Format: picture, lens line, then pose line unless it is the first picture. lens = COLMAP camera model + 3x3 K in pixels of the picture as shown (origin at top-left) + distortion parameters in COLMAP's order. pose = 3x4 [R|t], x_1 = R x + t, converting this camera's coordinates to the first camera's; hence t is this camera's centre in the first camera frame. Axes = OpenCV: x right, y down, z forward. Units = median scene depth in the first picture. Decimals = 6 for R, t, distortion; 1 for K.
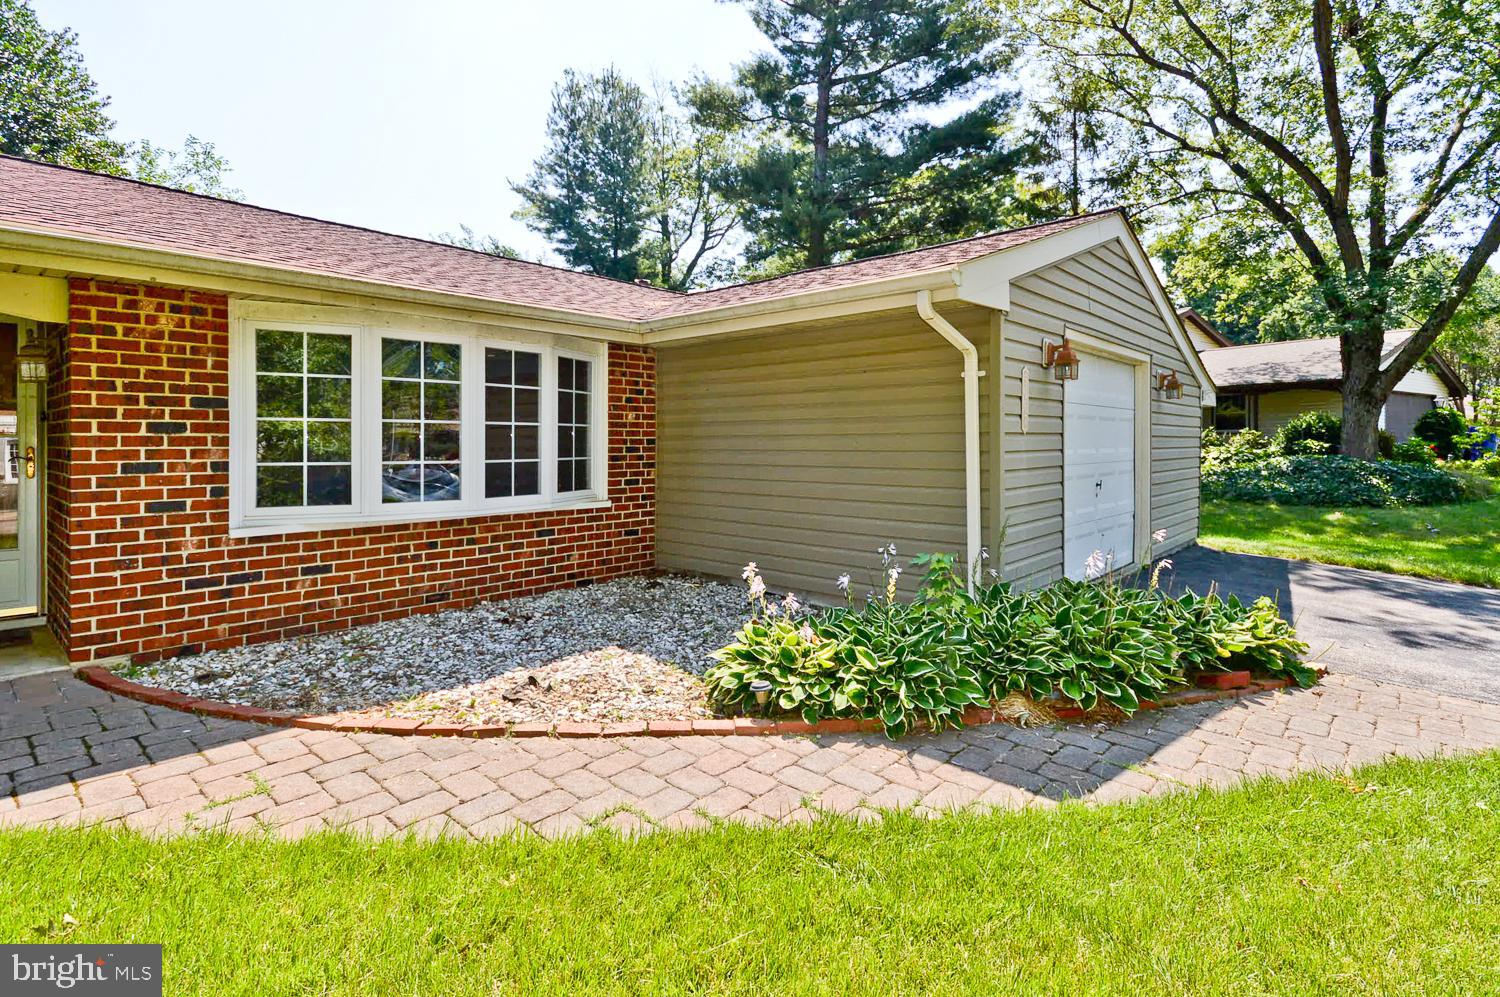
lens RADIAL K [[705.3, 0, 750.6], [0, 705.3, 445.4], [0, 0, 1]] dist [-0.001659, -0.000490]
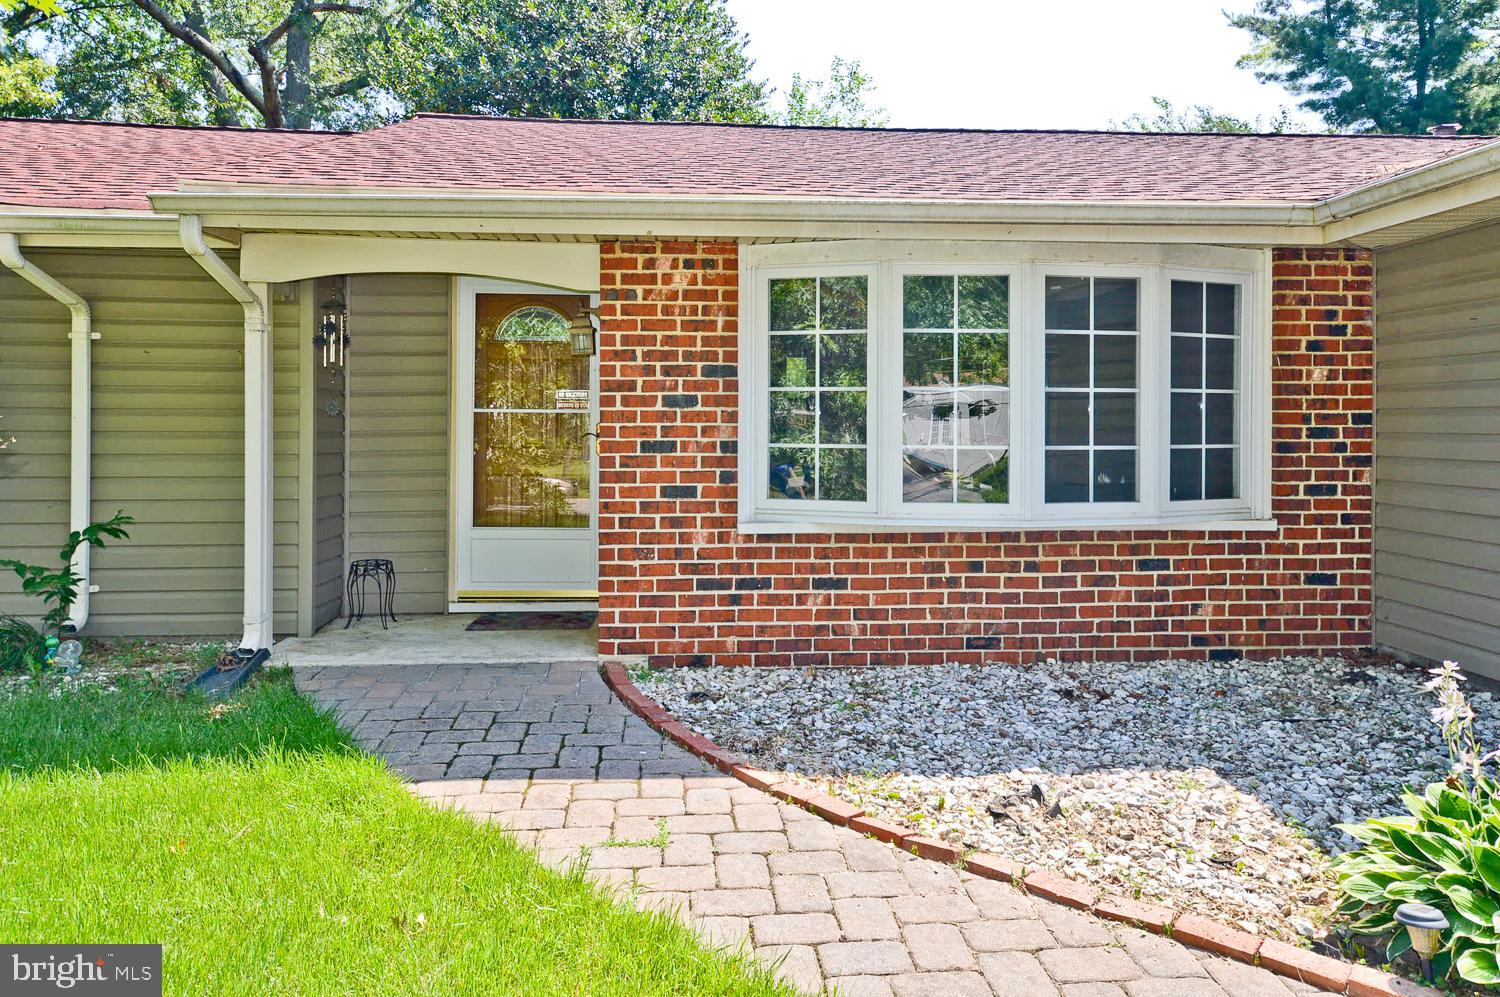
lens RADIAL K [[1065.2, 0, 749.6], [0, 1065.2, 416.5], [0, 0, 1]] dist [0.000861, 0.013219]
pose [[0.728487, 0.000324, -0.685060, 0.120239], [-0.005883, 0.999966, -0.005782, 0.000882], [0.685035, 0.008242, 0.728464, 0.088113]]
